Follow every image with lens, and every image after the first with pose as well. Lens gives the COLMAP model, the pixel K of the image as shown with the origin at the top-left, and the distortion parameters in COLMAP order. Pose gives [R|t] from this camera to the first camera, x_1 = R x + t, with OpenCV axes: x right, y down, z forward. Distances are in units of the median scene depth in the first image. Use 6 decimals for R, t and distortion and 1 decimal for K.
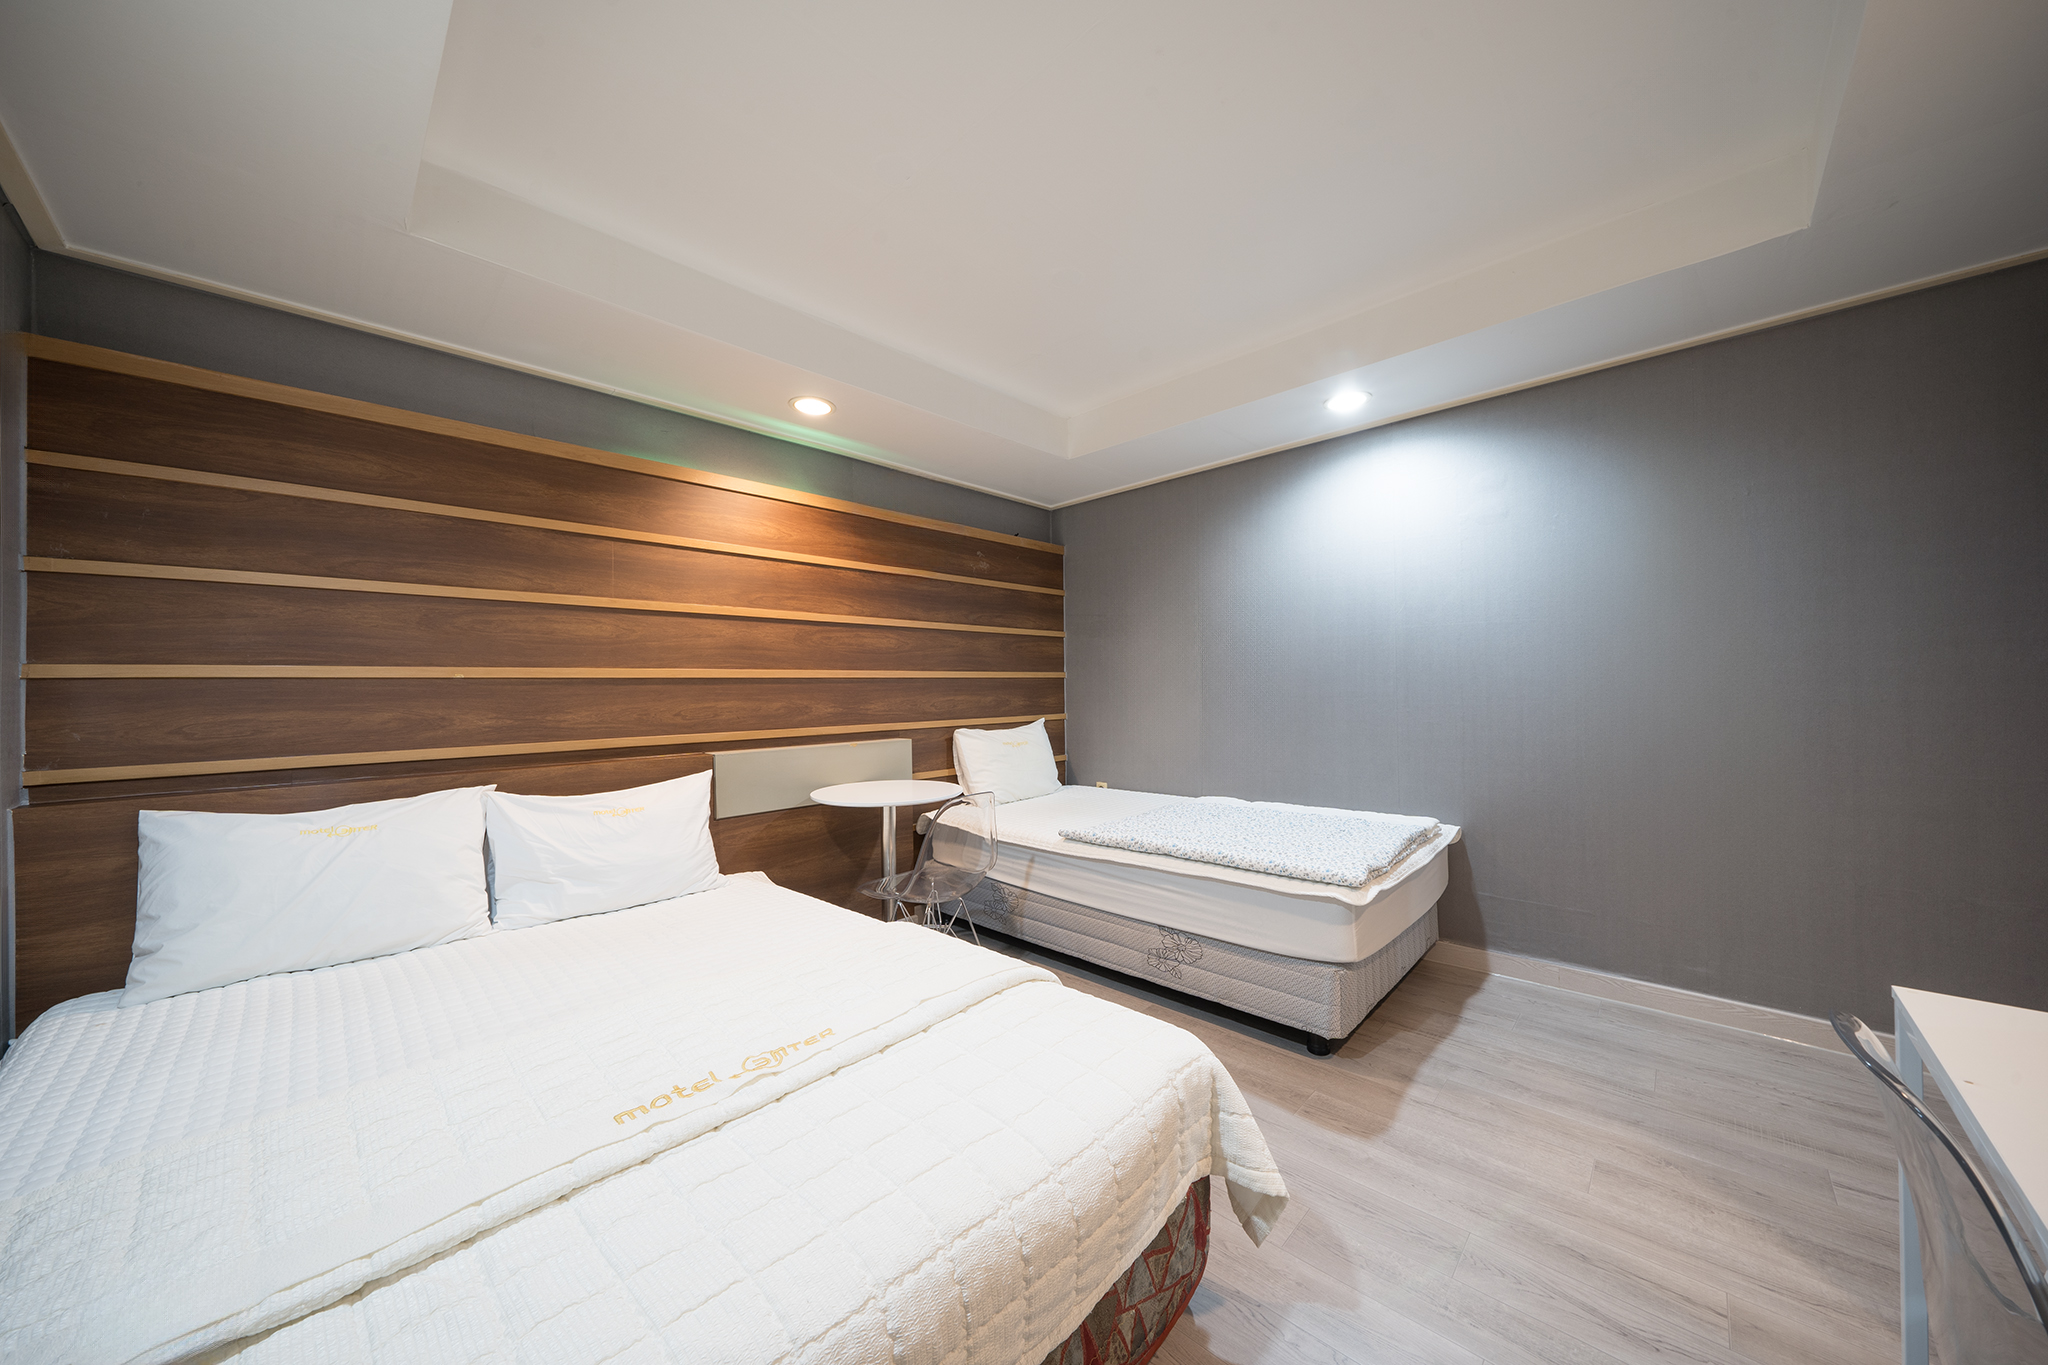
lens RADIAL K [[697.4, 0, 1019.7], [0, 697.4, 685.7], [0, 0, 1]] dist [-0.000410, -0.000150]
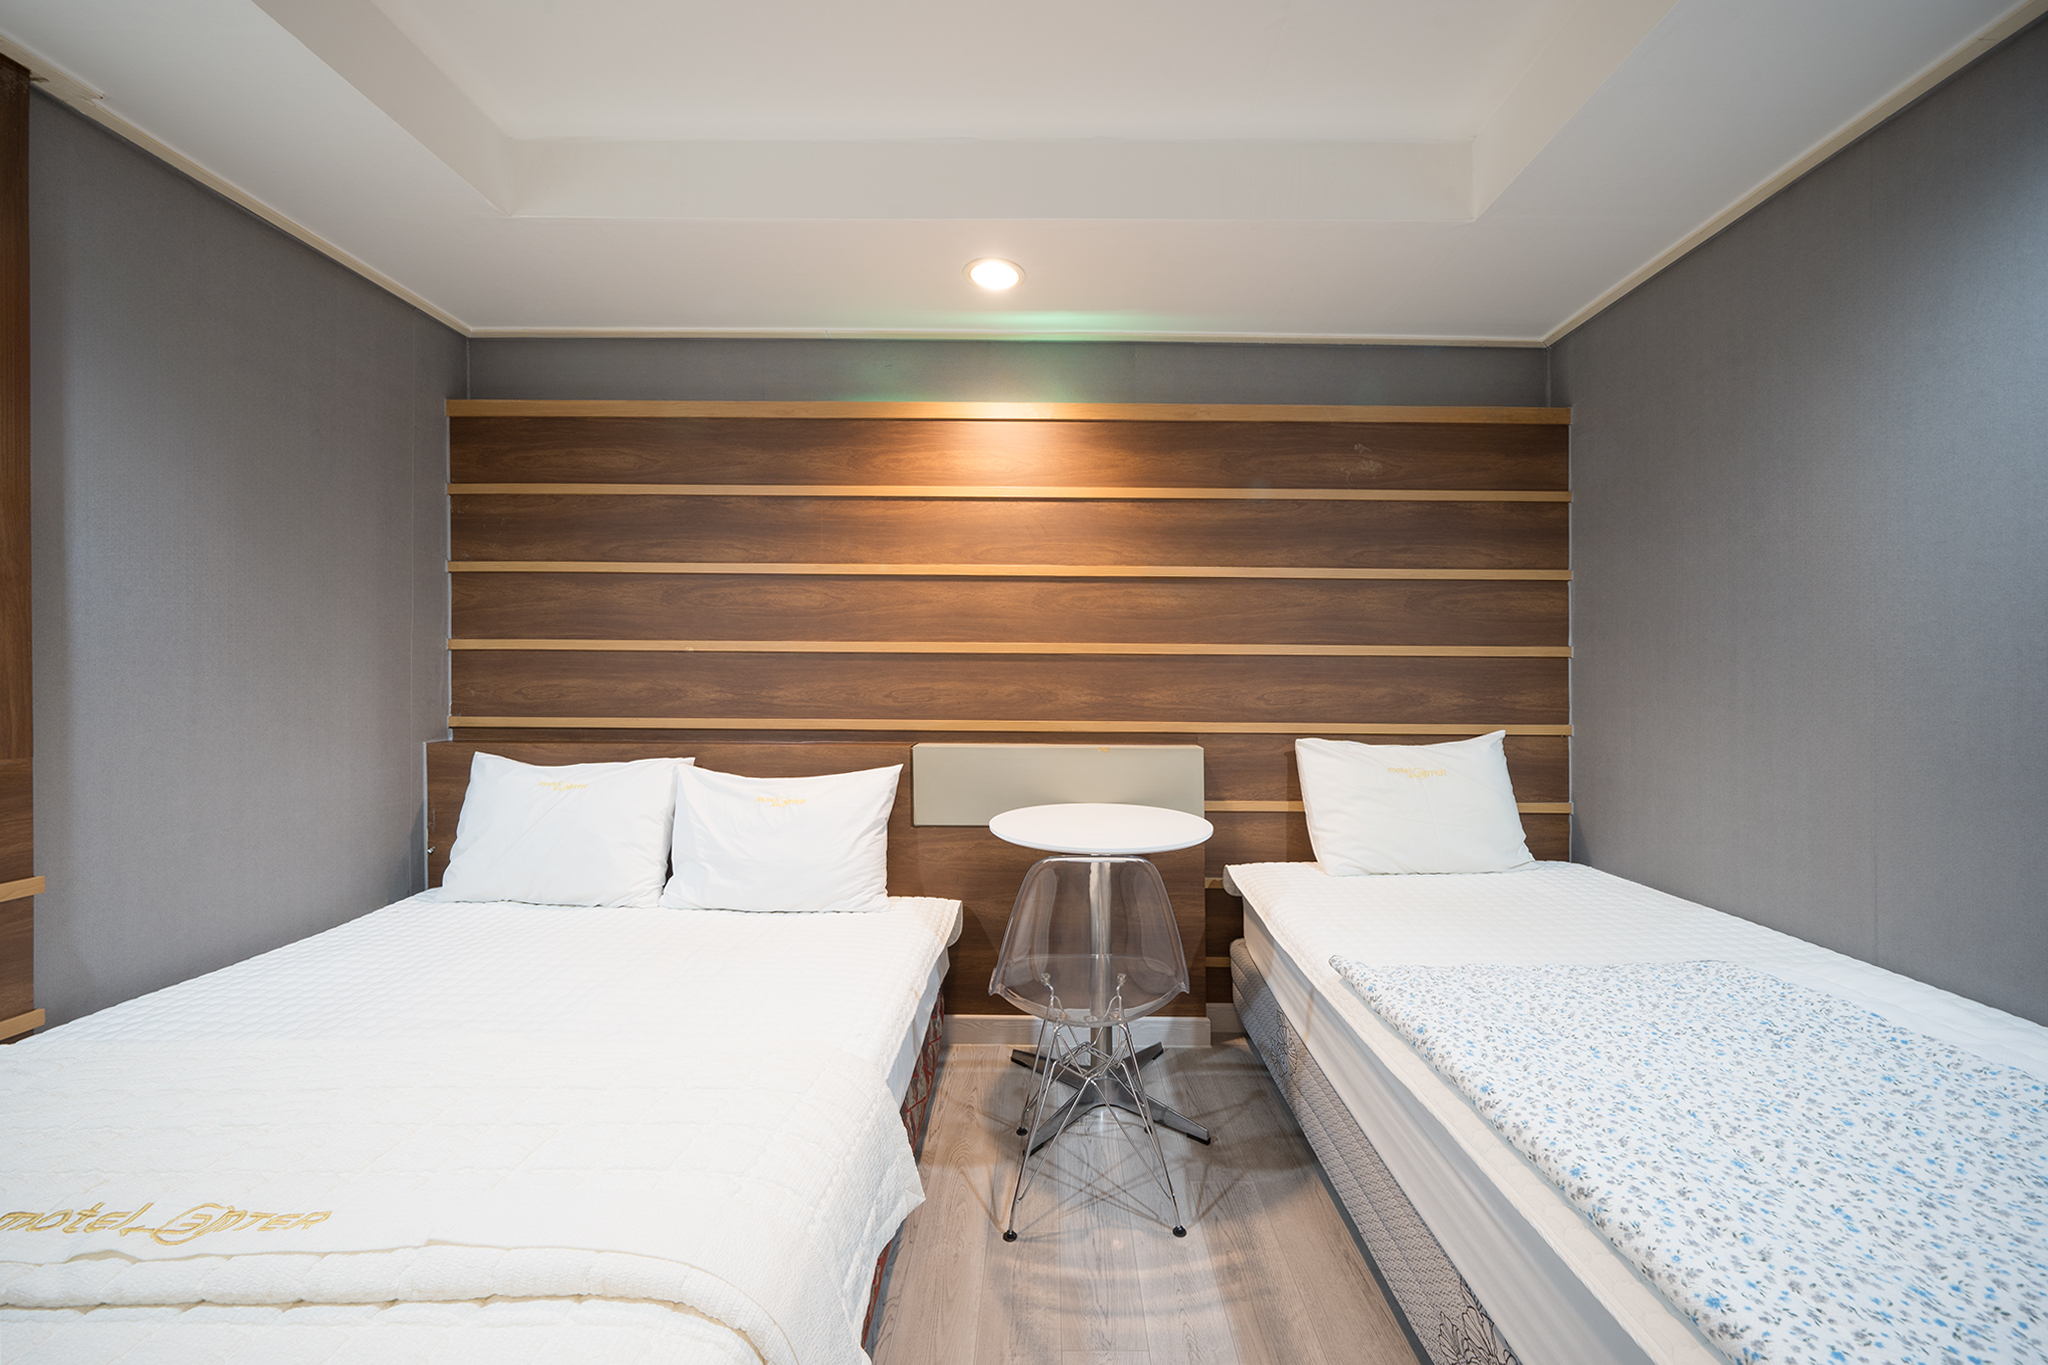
lens RADIAL K [[781.7, 0, 1012.9], [0, 781.7, 675.3], [0, 0, 1]] dist [-0.001661, -0.000112]
pose [[0.701164, 0.027498, -0.712470, 0.286408], [-0.015286, 0.999606, 0.023537, -0.007984], [0.712836, -0.005612, 0.701308, 0.424274]]
